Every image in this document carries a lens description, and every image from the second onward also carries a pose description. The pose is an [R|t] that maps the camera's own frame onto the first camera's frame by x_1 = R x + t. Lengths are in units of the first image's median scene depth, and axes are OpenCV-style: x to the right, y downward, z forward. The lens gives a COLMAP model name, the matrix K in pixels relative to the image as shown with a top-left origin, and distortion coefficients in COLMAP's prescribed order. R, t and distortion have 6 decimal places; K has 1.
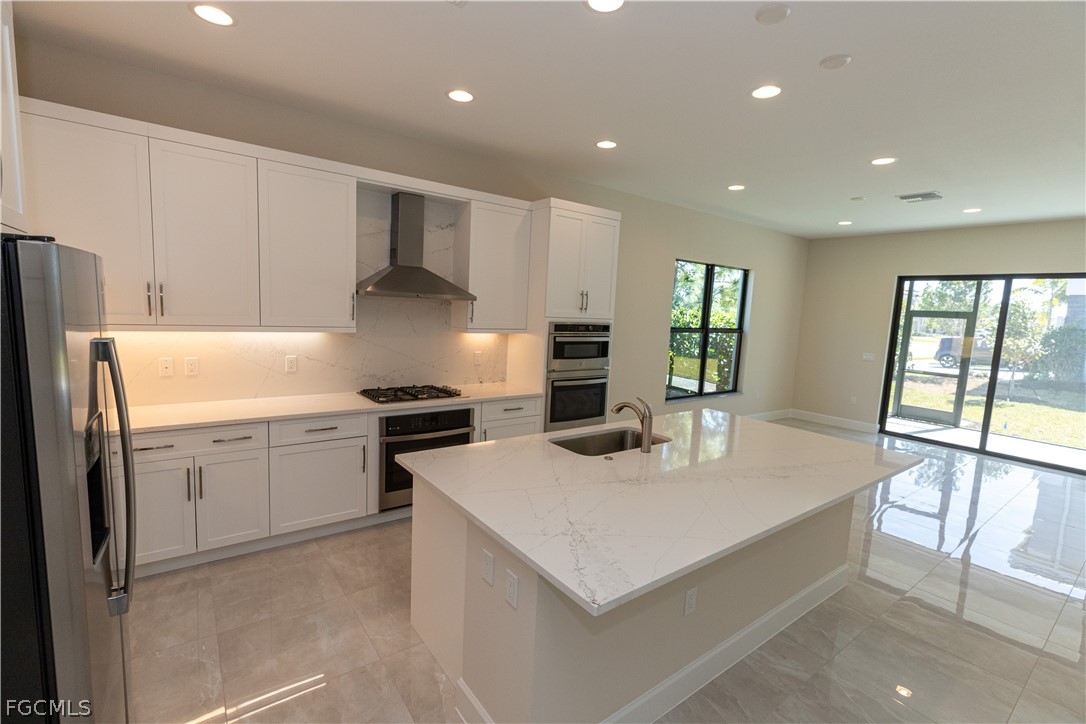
lens RADIAL K [[484.0, 0, 543.0], [0, 484.0, 362.0], [0, 0, 1]] dist [0.000392, 0.000170]
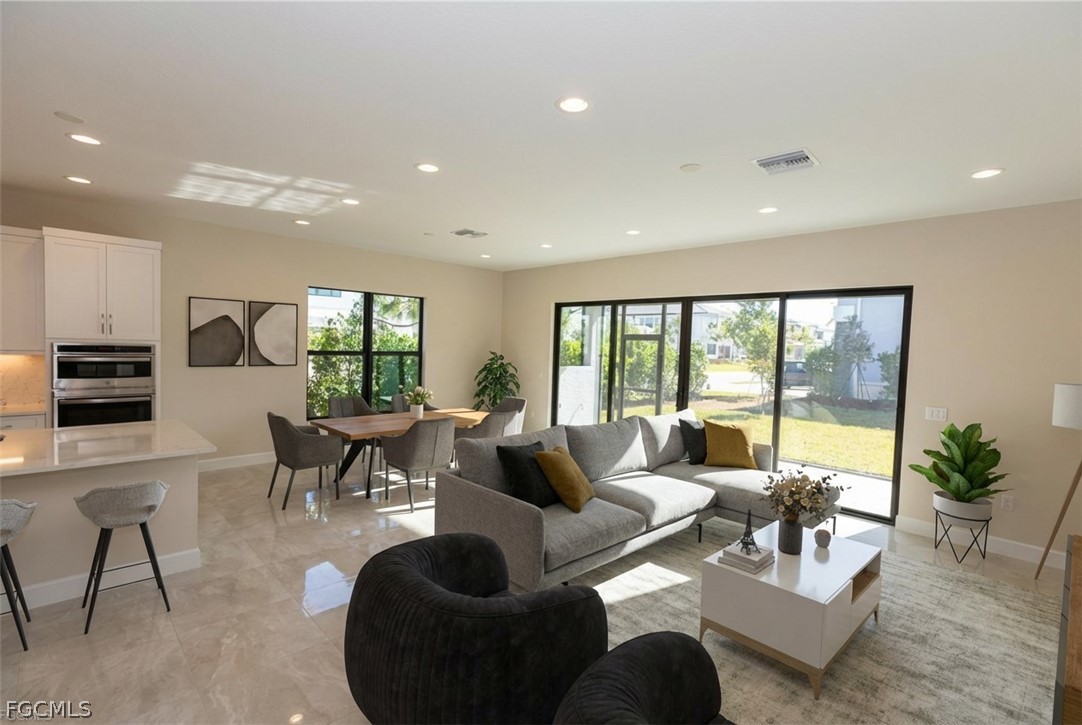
lens RADIAL K [[484.2, 0, 544.9], [0, 484.2, 362.4], [0, 0, 1]] dist [0.001266, -0.000111]
pose [[0.990443, -0.020896, 0.136328, 0.784622], [0.030300, 0.997274, -0.067277, 0.053134], [-0.134550, 0.070765, 0.988377, -0.153856]]
